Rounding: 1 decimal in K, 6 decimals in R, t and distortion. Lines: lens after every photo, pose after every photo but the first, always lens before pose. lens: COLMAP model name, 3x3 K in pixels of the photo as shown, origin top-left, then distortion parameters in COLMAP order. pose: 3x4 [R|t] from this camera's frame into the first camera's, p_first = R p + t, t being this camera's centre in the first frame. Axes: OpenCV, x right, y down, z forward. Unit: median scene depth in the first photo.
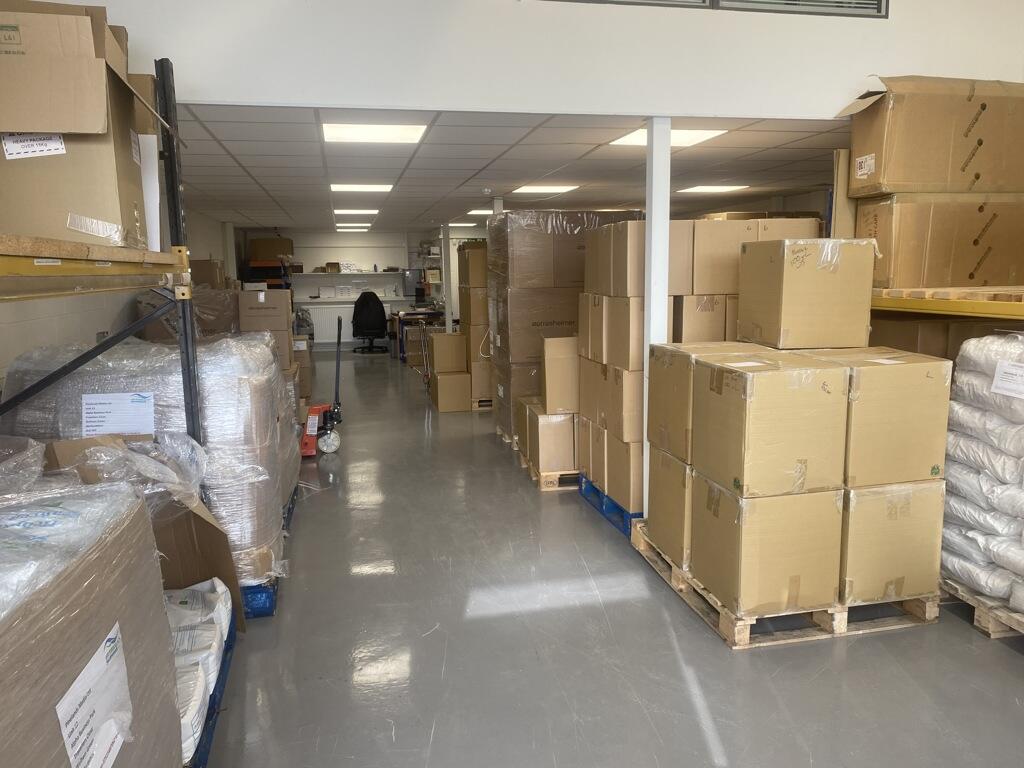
lens RADIAL K [[745.5, 0, 527.3], [0, 745.5, 385.6], [0, 0, 1]] dist [0.008594, -0.006754]
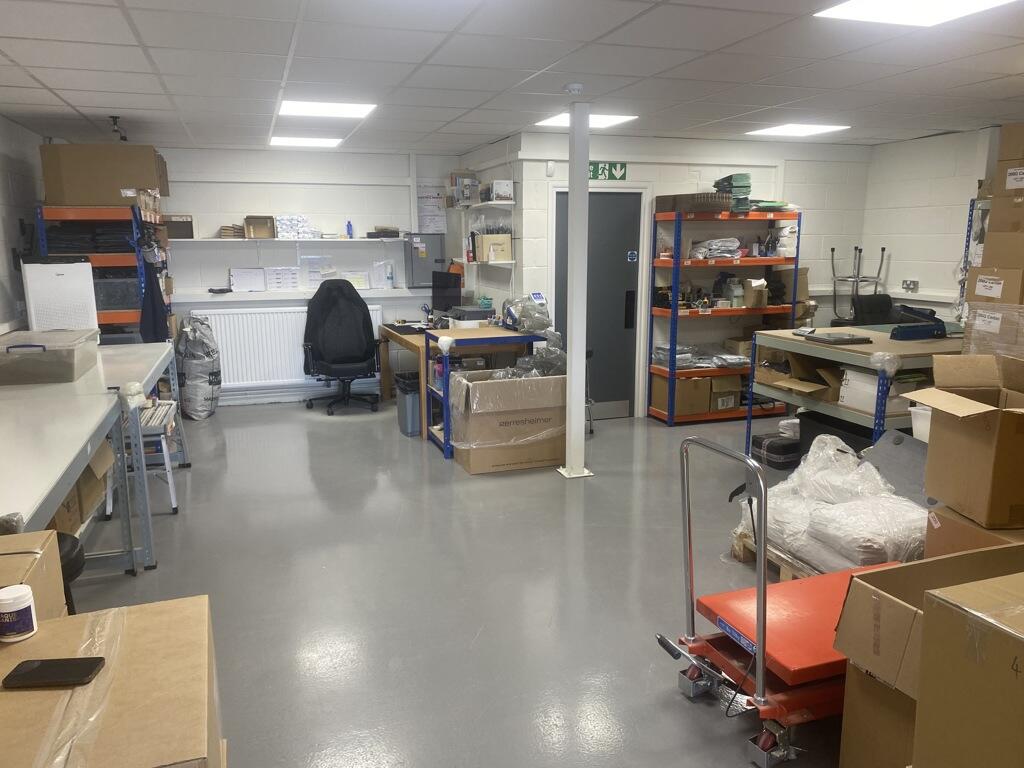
lens RADIAL K [[745.5, 0, 527.3], [0, 745.5, 385.6], [0, 0, 1]] dist [0.008594, -0.006754]
pose [[0.993505, -0.011384, 0.113215, -0.147564], [0.006896, 0.999178, 0.039955, -0.076574], [-0.113577, -0.038915, 0.992767, 0.512286]]
